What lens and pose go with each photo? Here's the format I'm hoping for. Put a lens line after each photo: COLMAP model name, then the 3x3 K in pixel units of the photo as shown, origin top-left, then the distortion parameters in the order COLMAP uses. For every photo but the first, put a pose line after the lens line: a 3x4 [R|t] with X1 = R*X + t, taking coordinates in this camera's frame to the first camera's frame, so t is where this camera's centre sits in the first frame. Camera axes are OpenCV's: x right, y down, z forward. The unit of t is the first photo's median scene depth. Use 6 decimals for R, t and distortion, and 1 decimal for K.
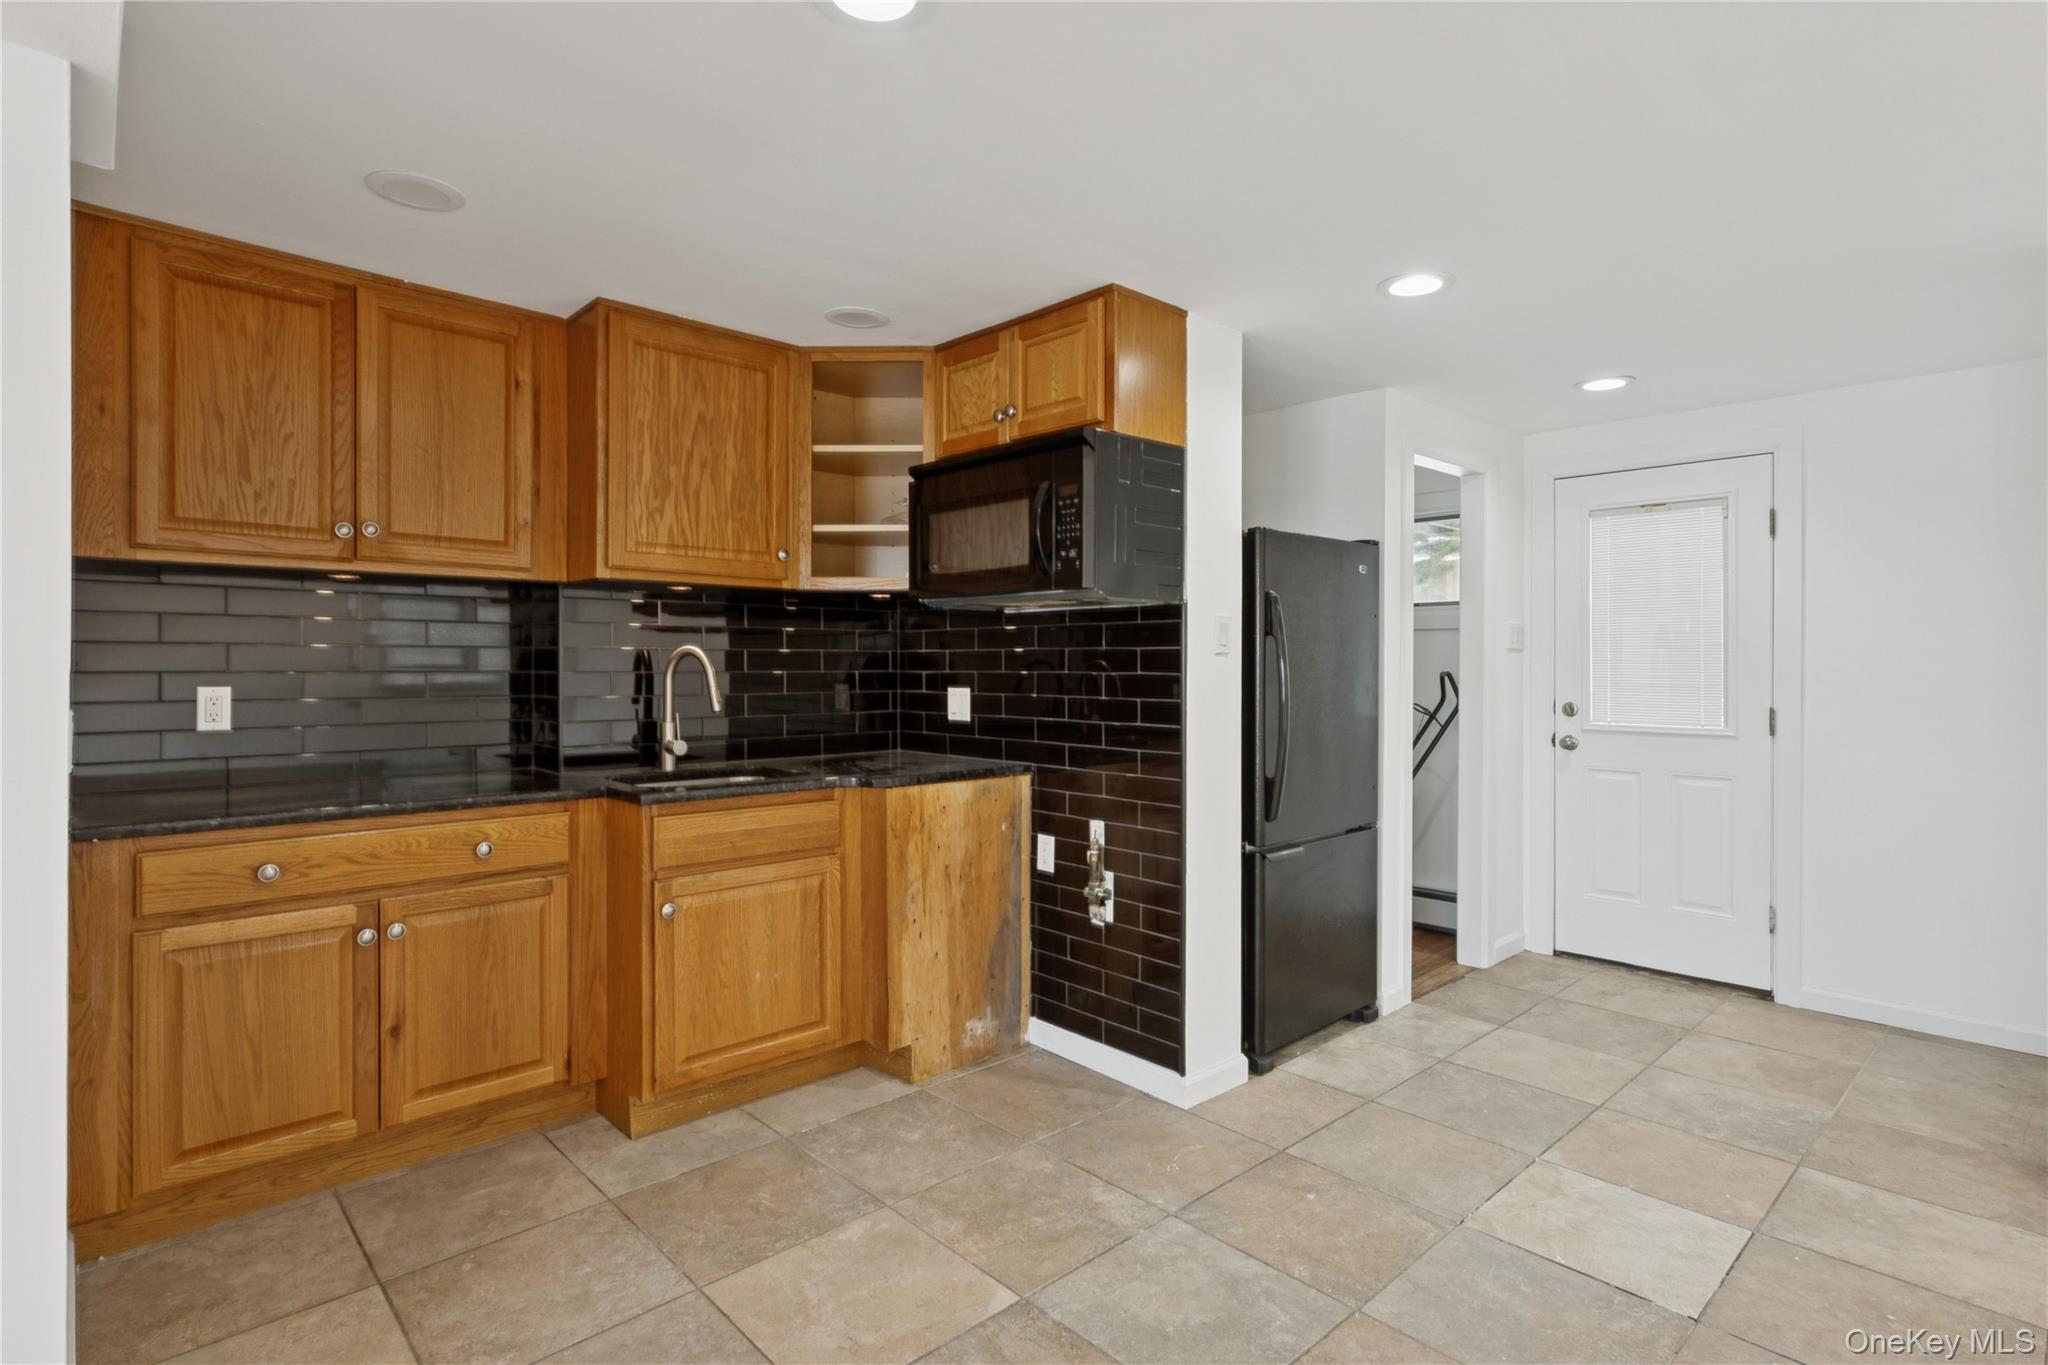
lens RADIAL K [[1018.8, 0, 1012.9], [0, 1018.8, 661.2], [0, 0, 1]] dist [0.000396, 0.000181]
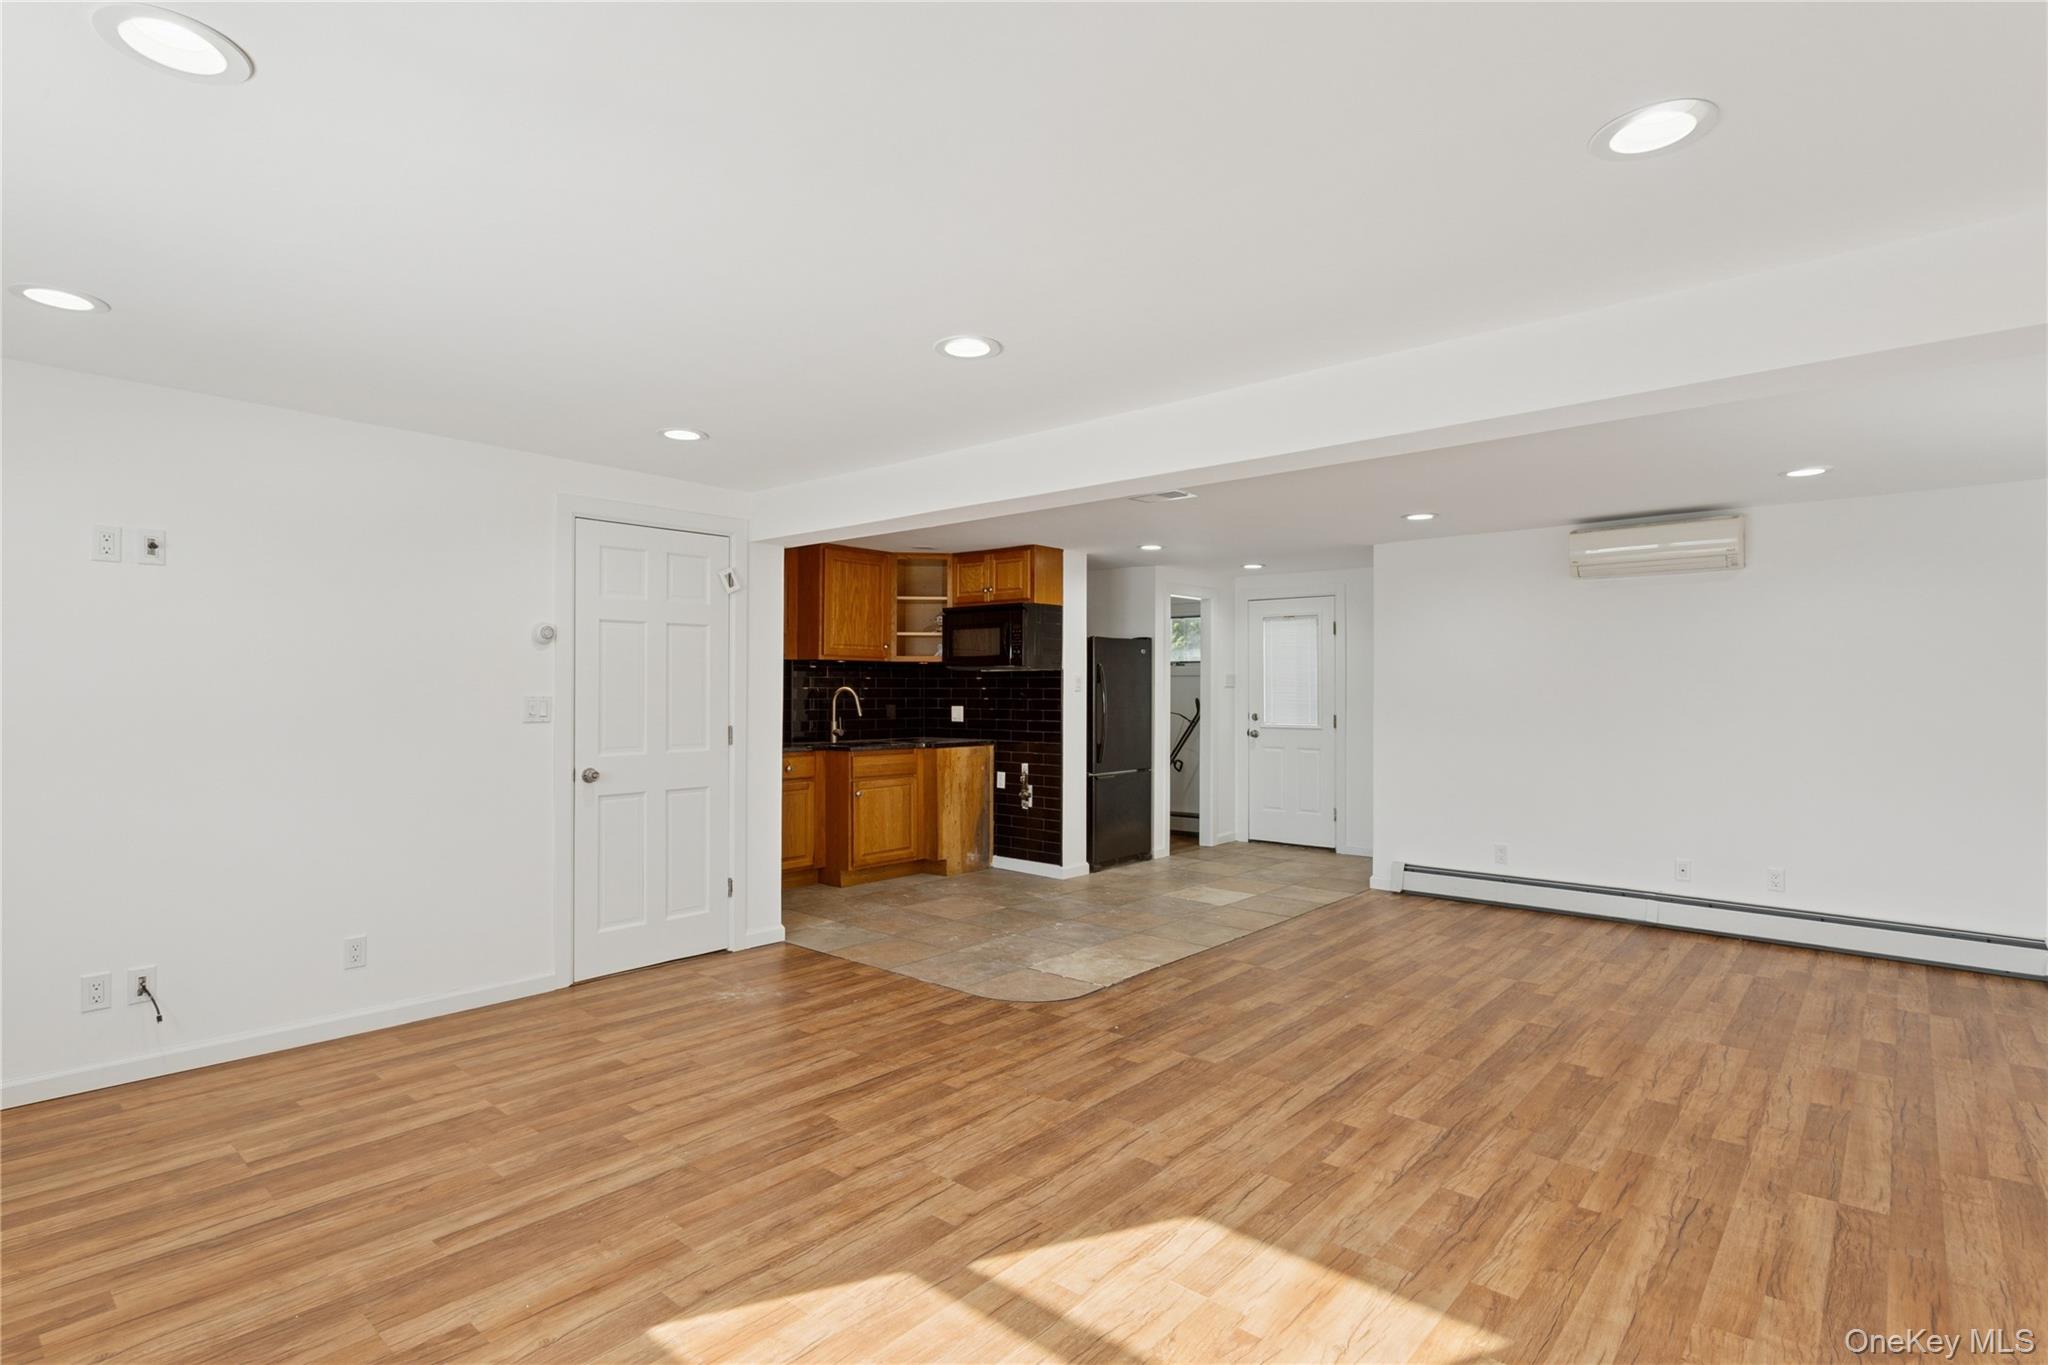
lens RADIAL K [[1006.8, 0, 992.3], [0, 1006.8, 679.0], [0, 0, 1]] dist [-0.000491, 0.000397]
pose [[0.995541, 0.001658, 0.094313, -0.208639], [-0.001101, 0.999982, -0.005956, -0.020578], [-0.094321, 0.005825, 0.995525, -1.275982]]
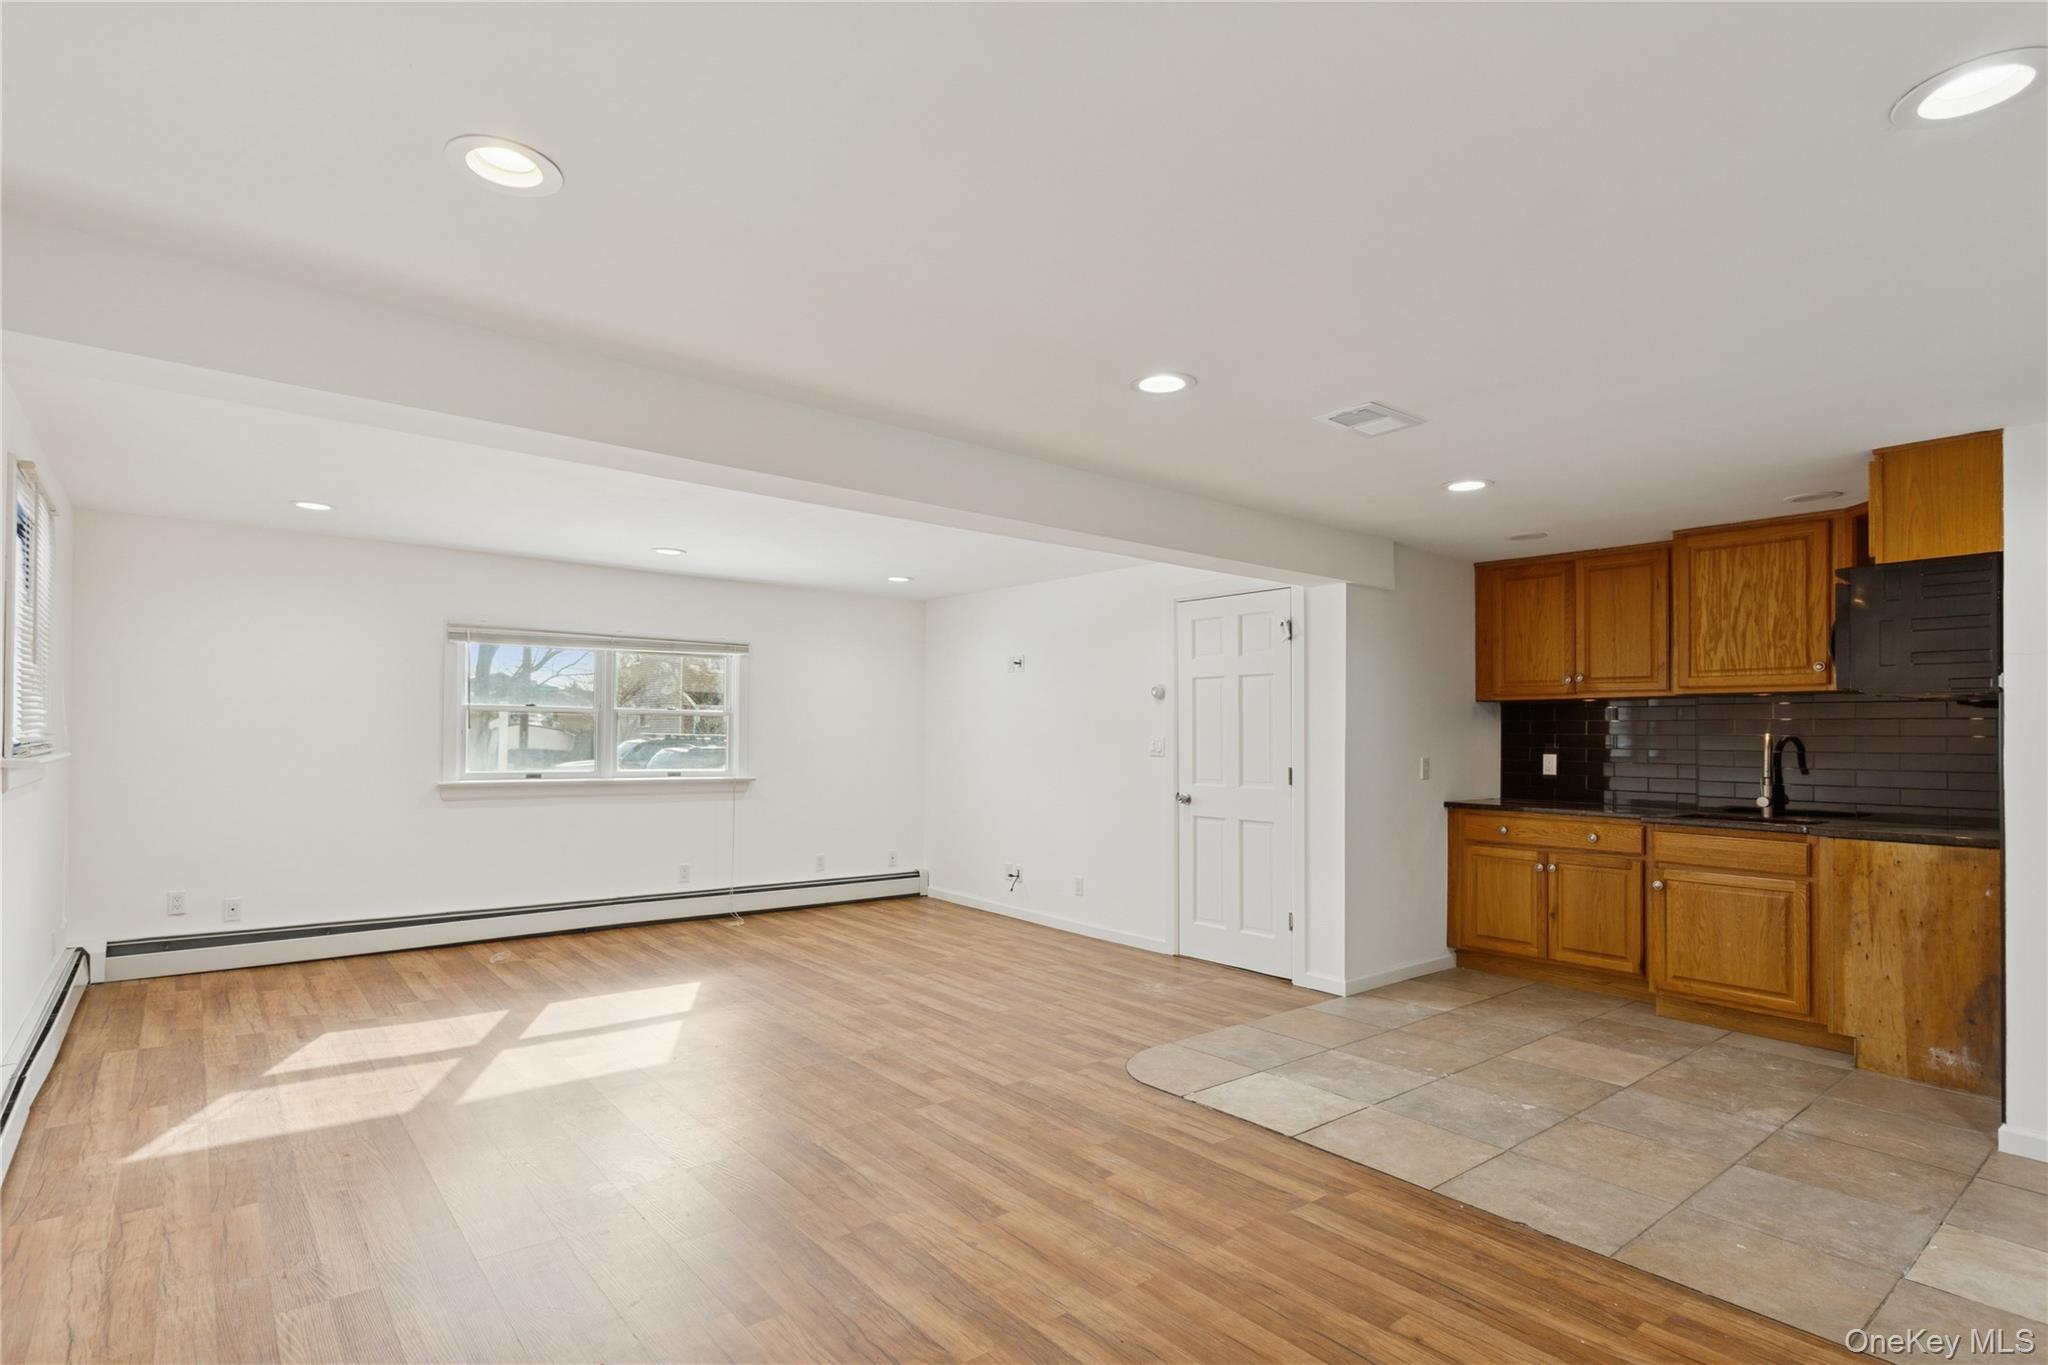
lens RADIAL K [[1016.1, 0, 1022.6], [0, 1016.1, 734.1], [0, 0, 1]] dist [-0.000721, 0.000069]
pose [[-0.052807, -0.004765, -0.998593, 1.243028], [-0.006124, 0.999971, -0.004448, -0.000995], [0.998586, 0.005880, -0.052835, -0.001655]]
